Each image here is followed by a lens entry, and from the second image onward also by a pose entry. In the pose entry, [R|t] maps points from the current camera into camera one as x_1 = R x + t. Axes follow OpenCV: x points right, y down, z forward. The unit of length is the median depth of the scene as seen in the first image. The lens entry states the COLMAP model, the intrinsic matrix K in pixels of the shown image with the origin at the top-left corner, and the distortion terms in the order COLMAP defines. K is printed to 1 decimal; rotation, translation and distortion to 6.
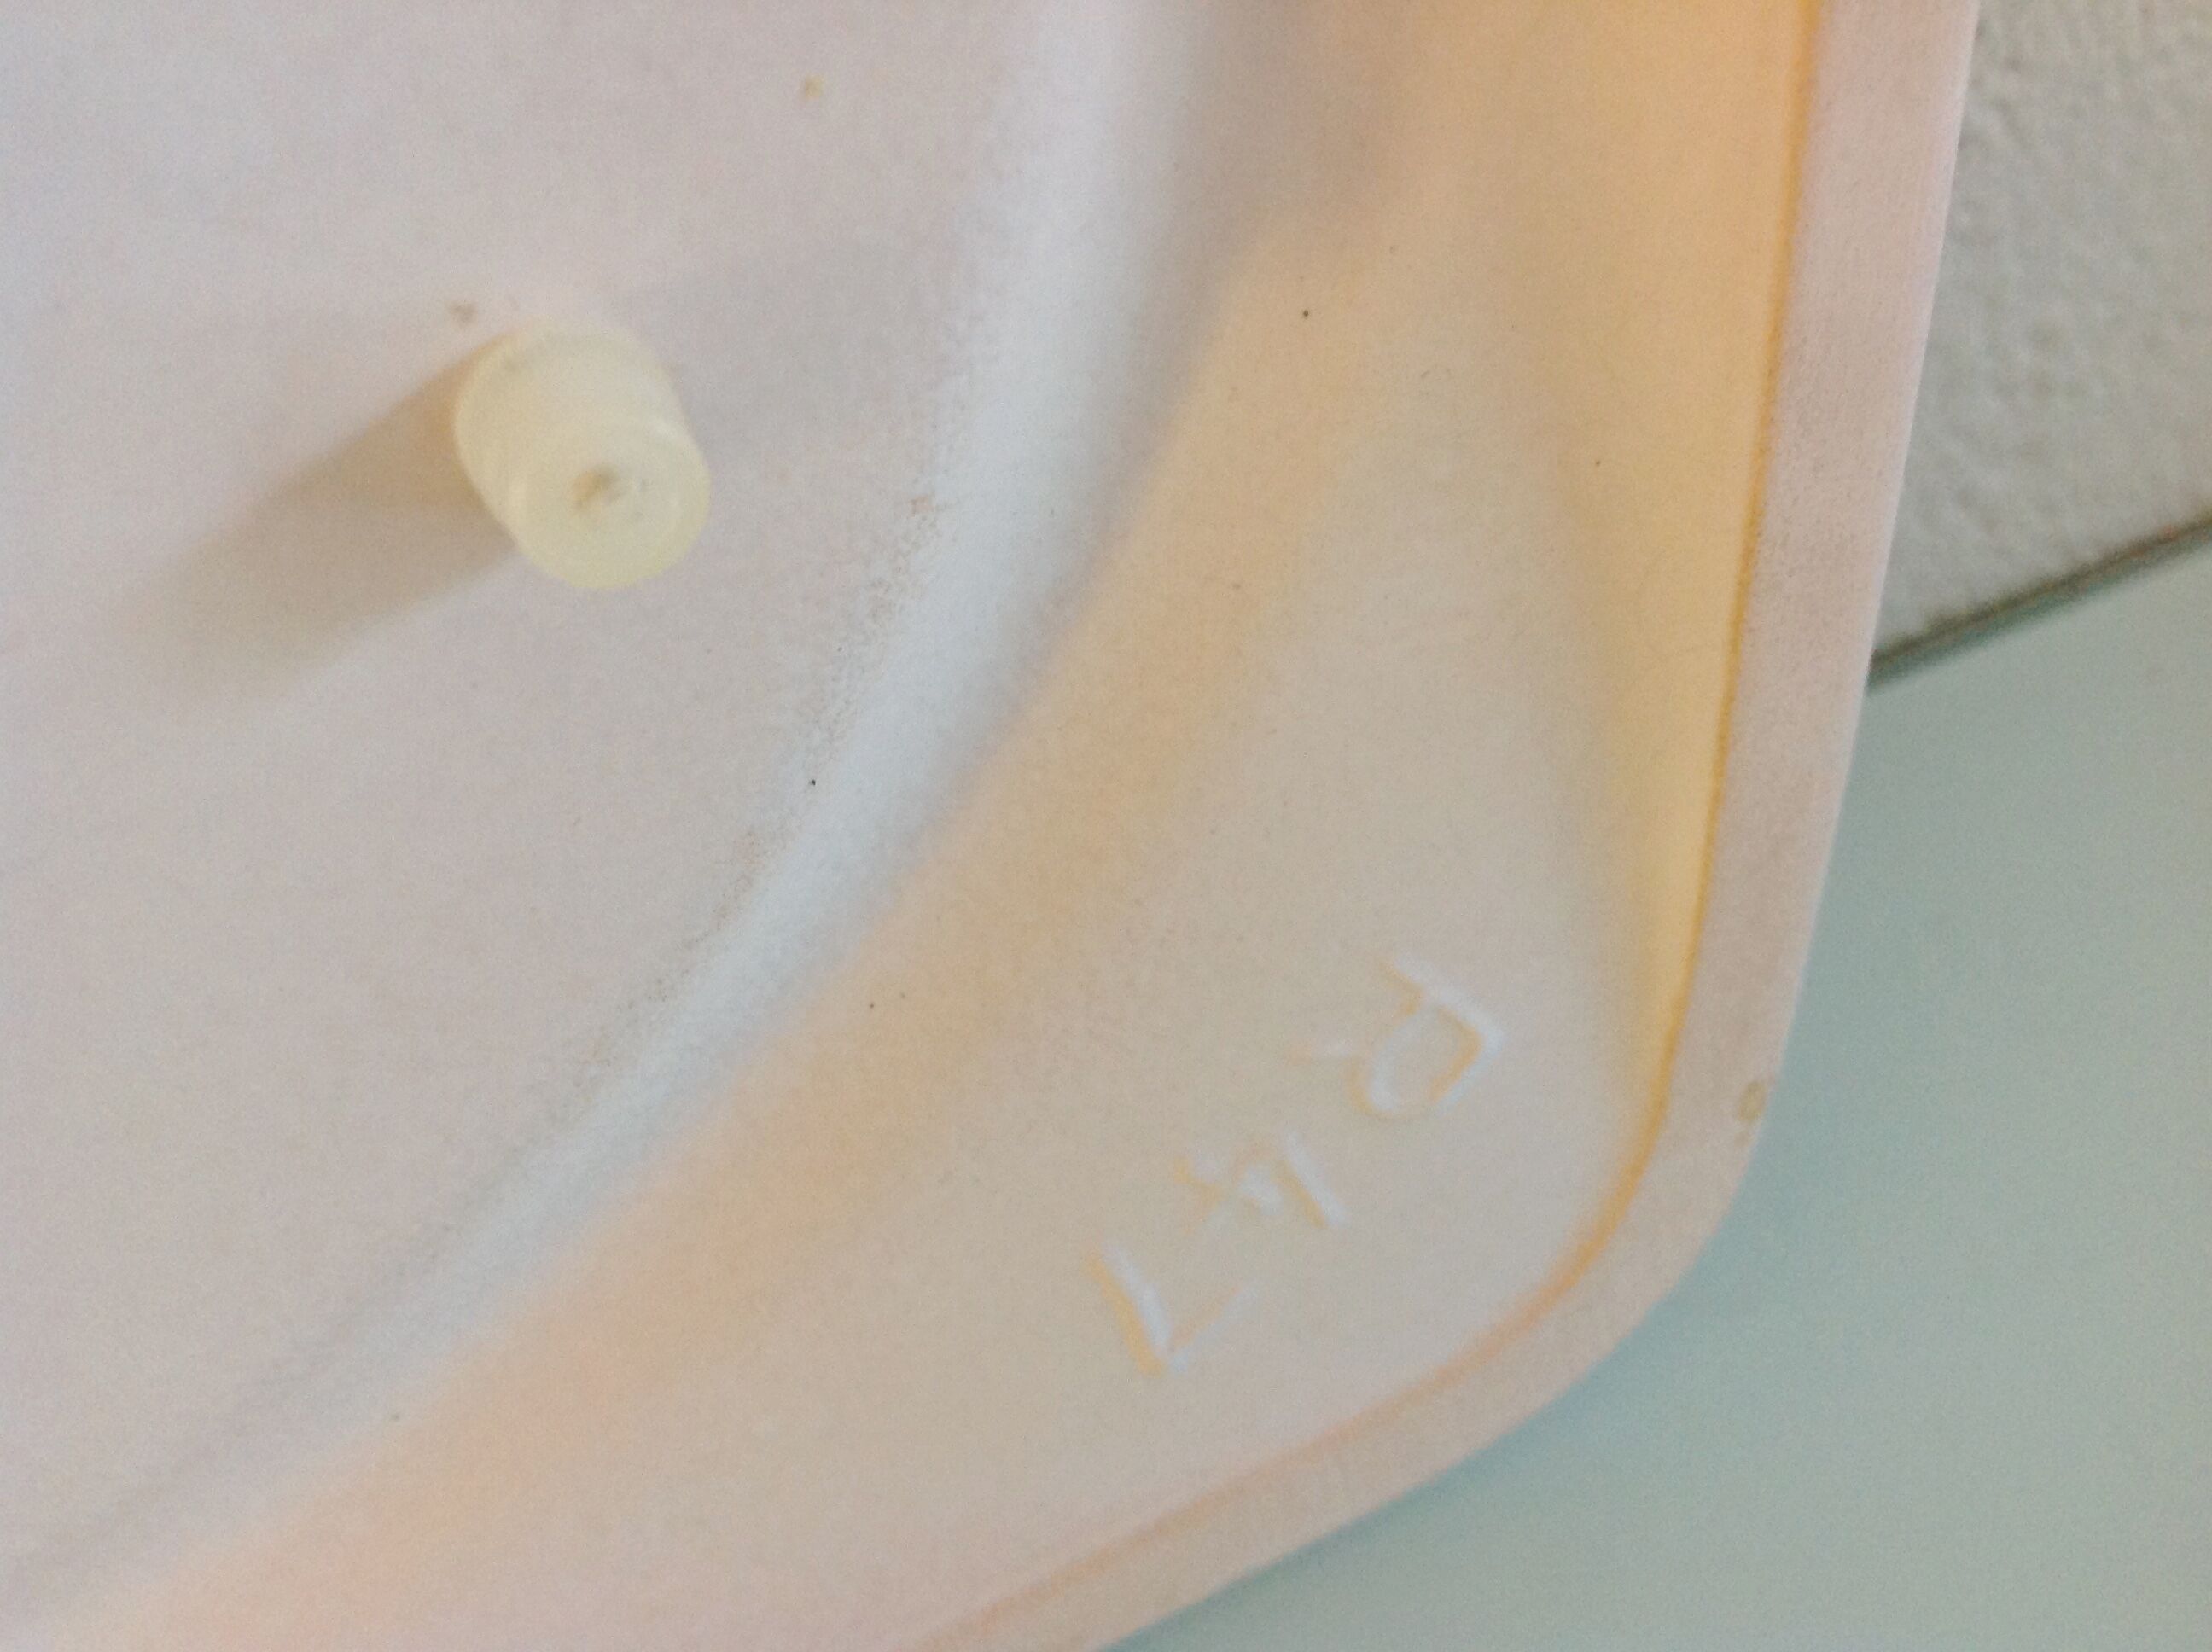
lens RADIAL K [[2144.0, 0, 1106.0], [0, 2144.0, 826.0], [0, 0, 1]] dist [0.123352, -0.326726]
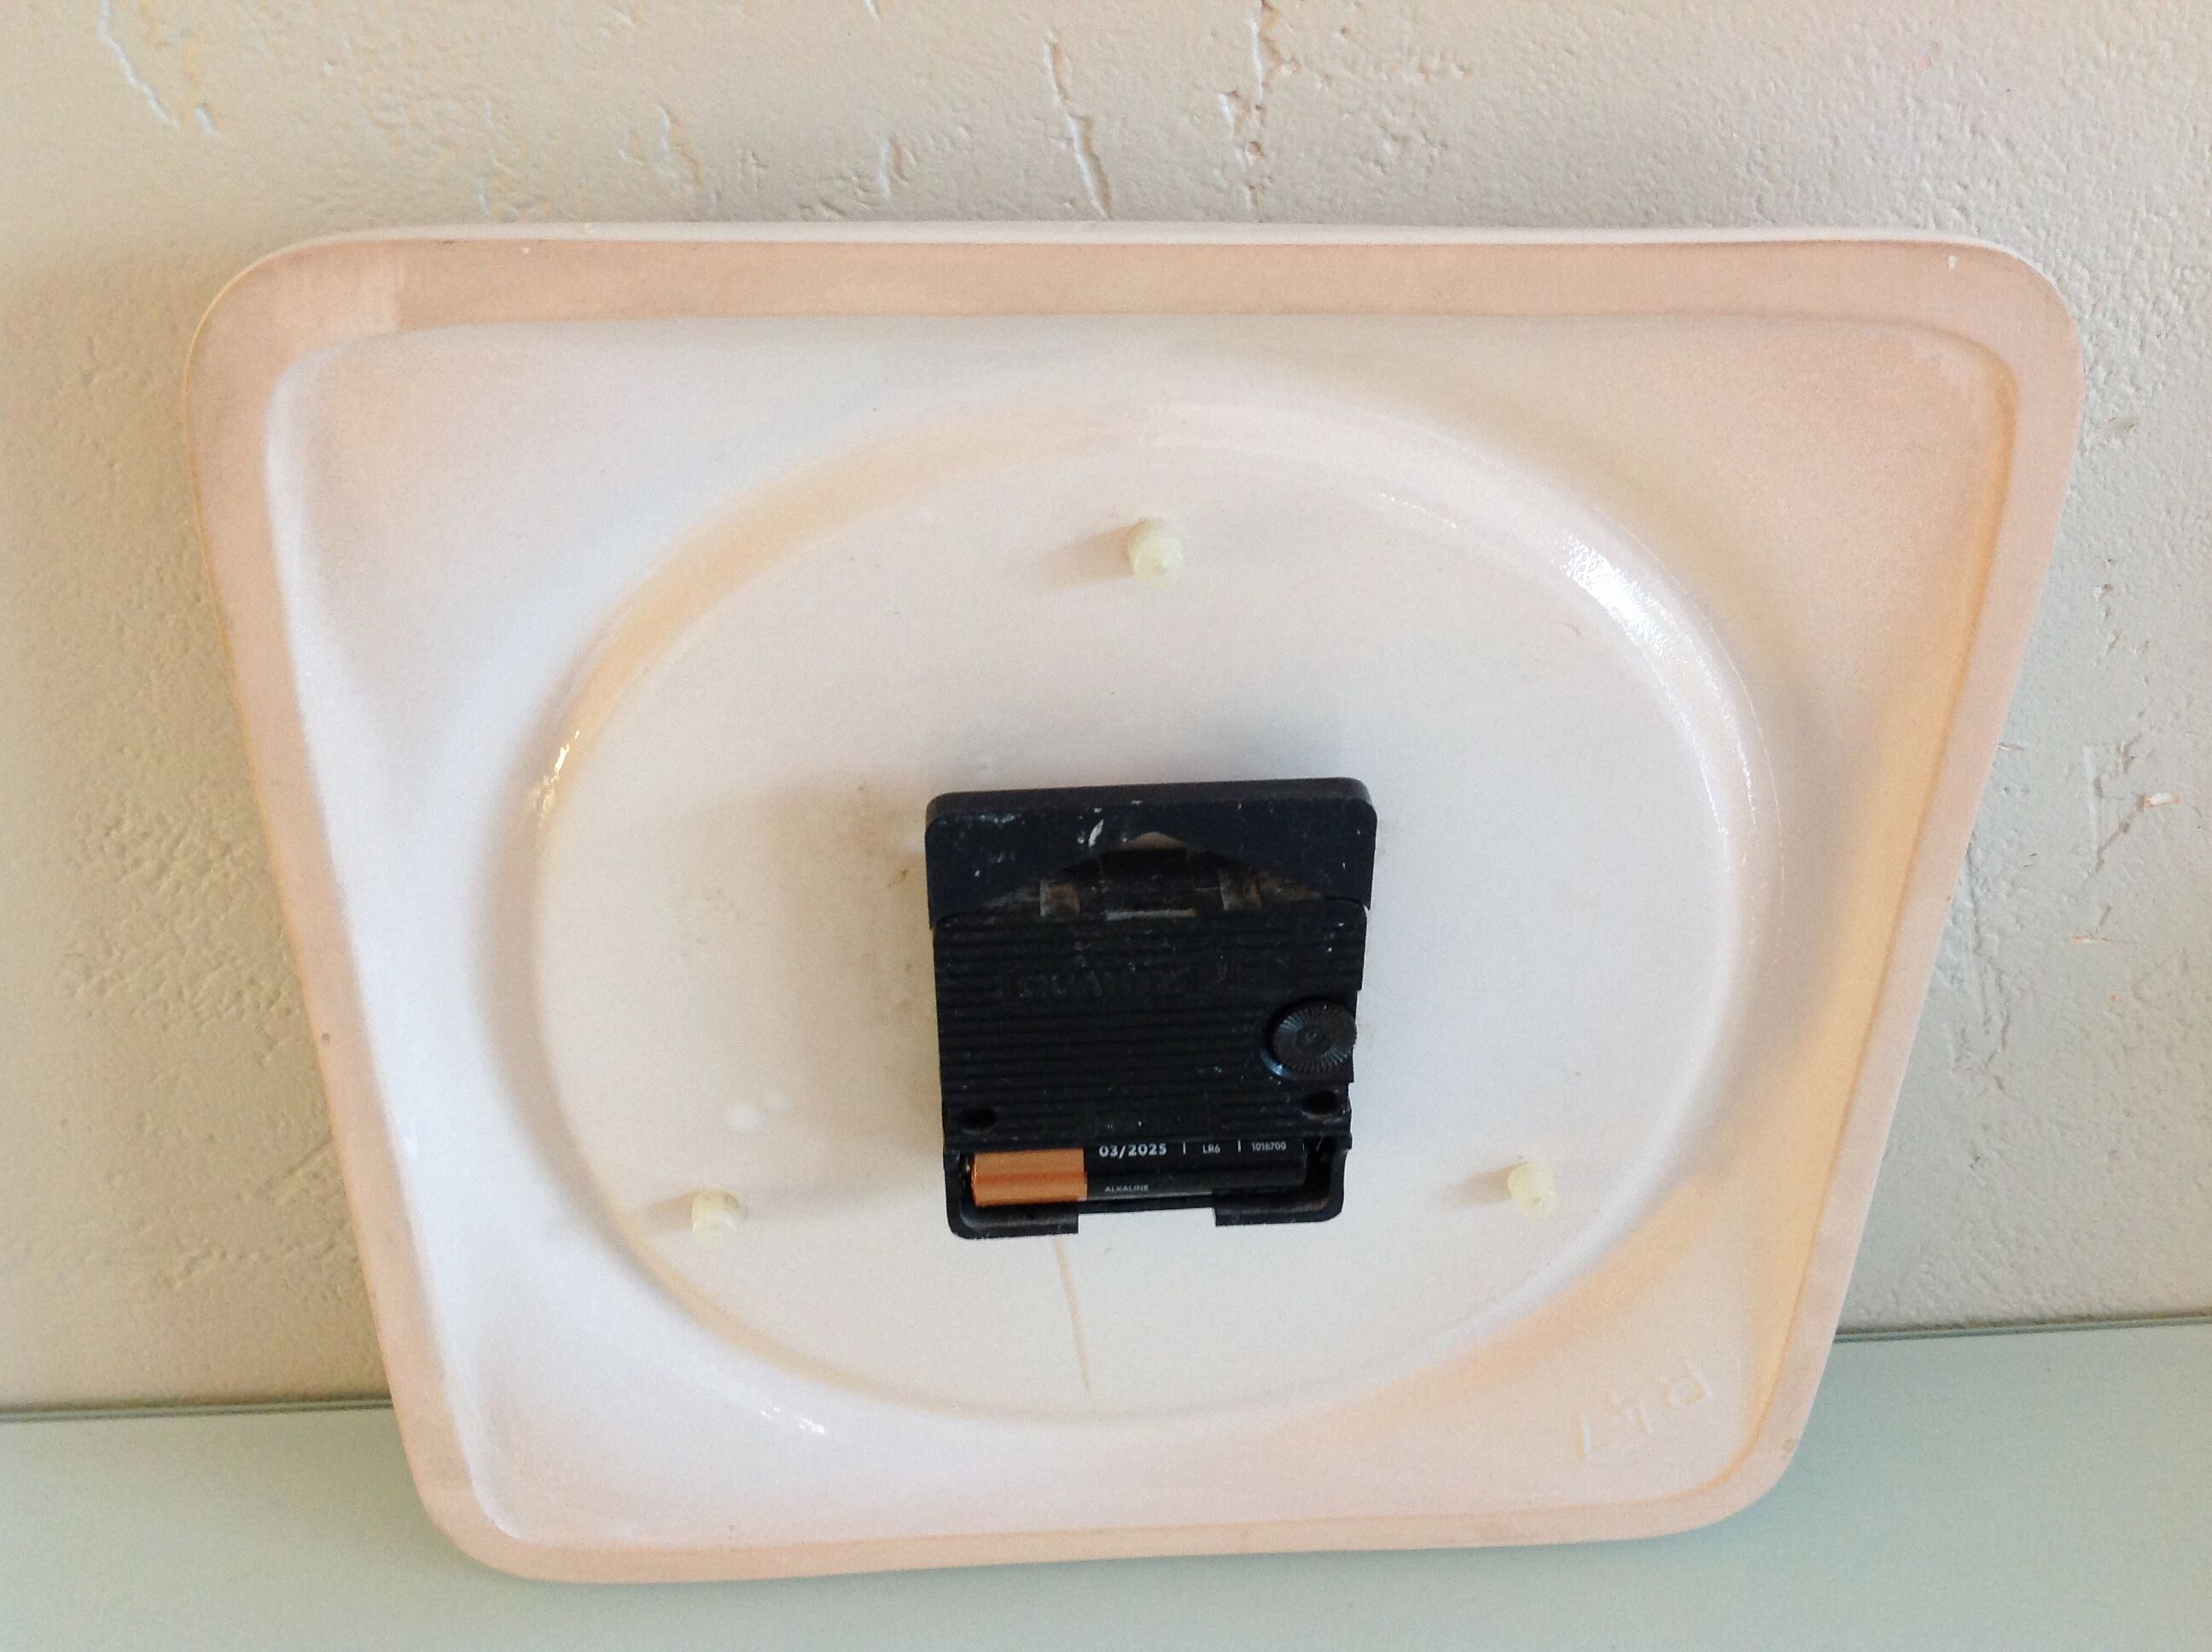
lens RADIAL K [[2144.0, 0, 1106.0], [0, 2144.0, 826.0], [0, 0, 1]] dist [0.123352, -0.326726]
pose [[0.926043, 0.283127, -0.249566, -0.096004], [-0.317250, 0.942130, -0.108366, -0.068207], [0.204443, 0.179527, 0.962275, -2.456461]]
